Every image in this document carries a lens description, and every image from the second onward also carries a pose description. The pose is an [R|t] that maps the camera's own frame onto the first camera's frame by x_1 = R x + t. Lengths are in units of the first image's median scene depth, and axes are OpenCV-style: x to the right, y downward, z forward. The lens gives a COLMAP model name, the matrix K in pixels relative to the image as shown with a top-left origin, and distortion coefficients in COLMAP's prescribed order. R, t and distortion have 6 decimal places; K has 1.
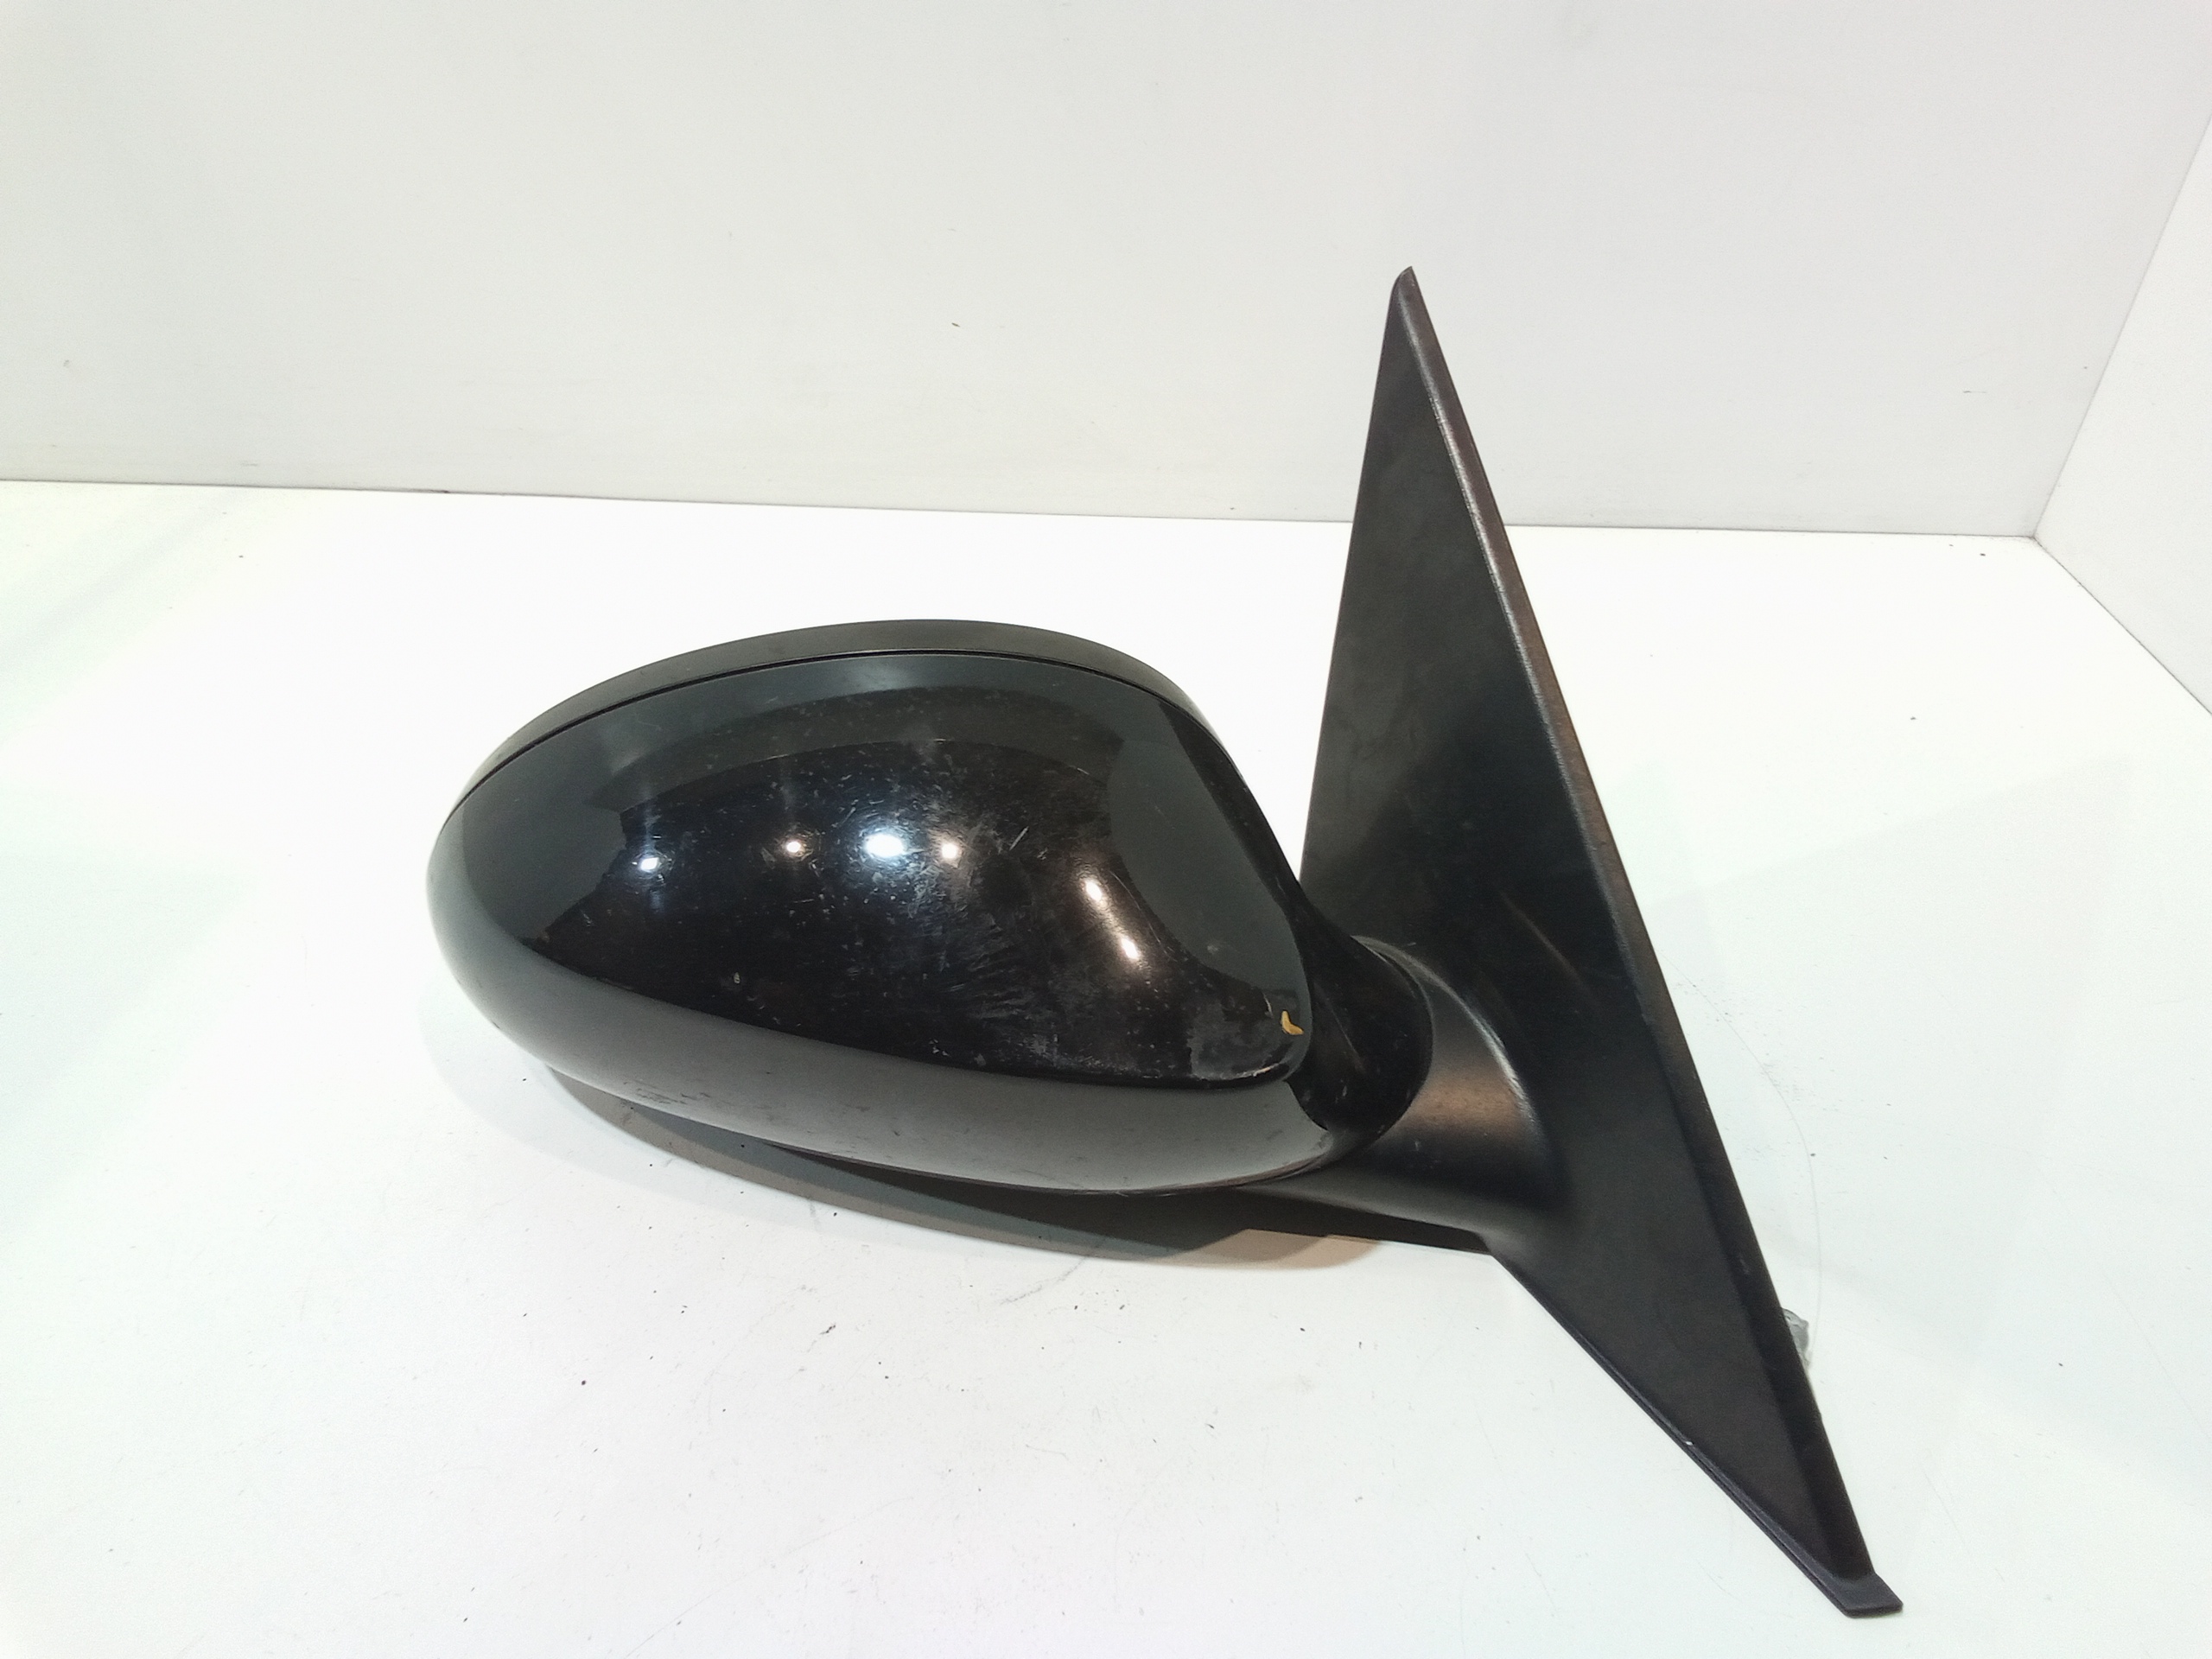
lens RADIAL K [[1518.9, 0, 1106.0], [0, 1518.9, 829.5], [0, 0, 1]] dist [0.068961, -0.085545]
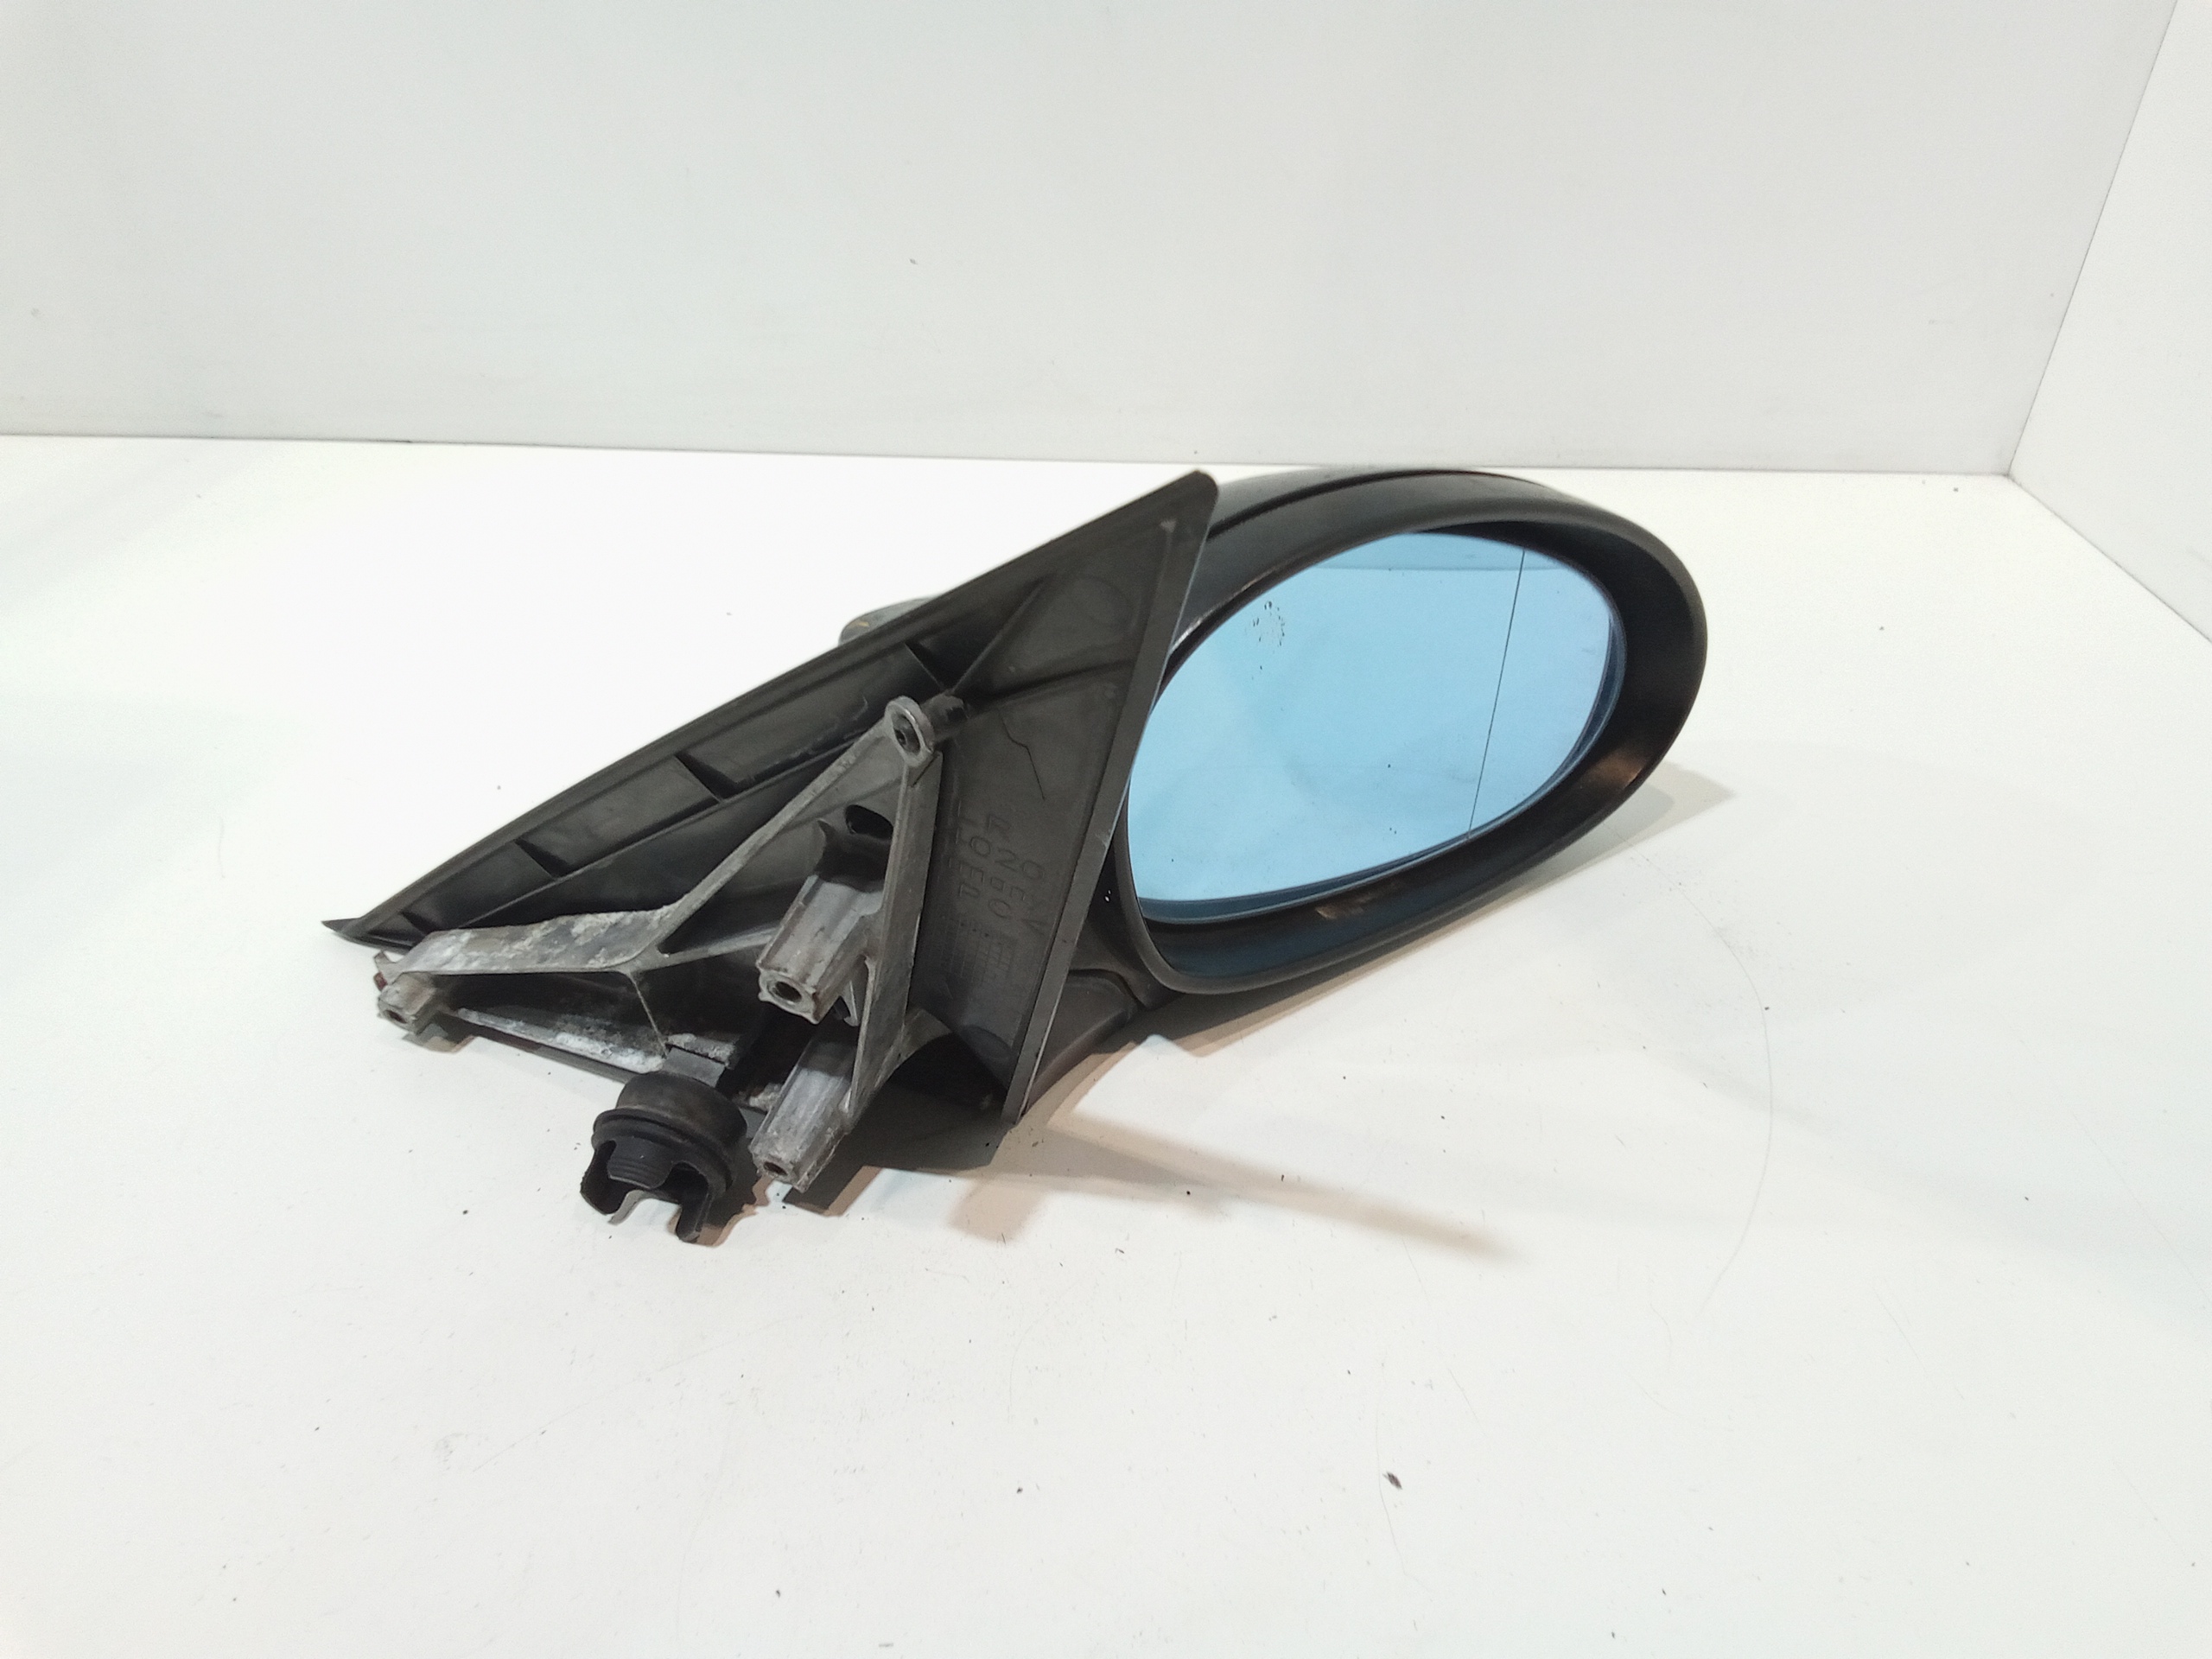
lens RADIAL K [[1518.9, 0, 1106.0], [0, 1518.9, 829.5], [0, 0, 1]] dist [0.068961, -0.085545]
pose [[0.999913, -0.004585, -0.012355, 0.037103], [0.003906, 0.998511, -0.054415, 0.092553], [0.012586, 0.054362, 0.998442, 0.020871]]
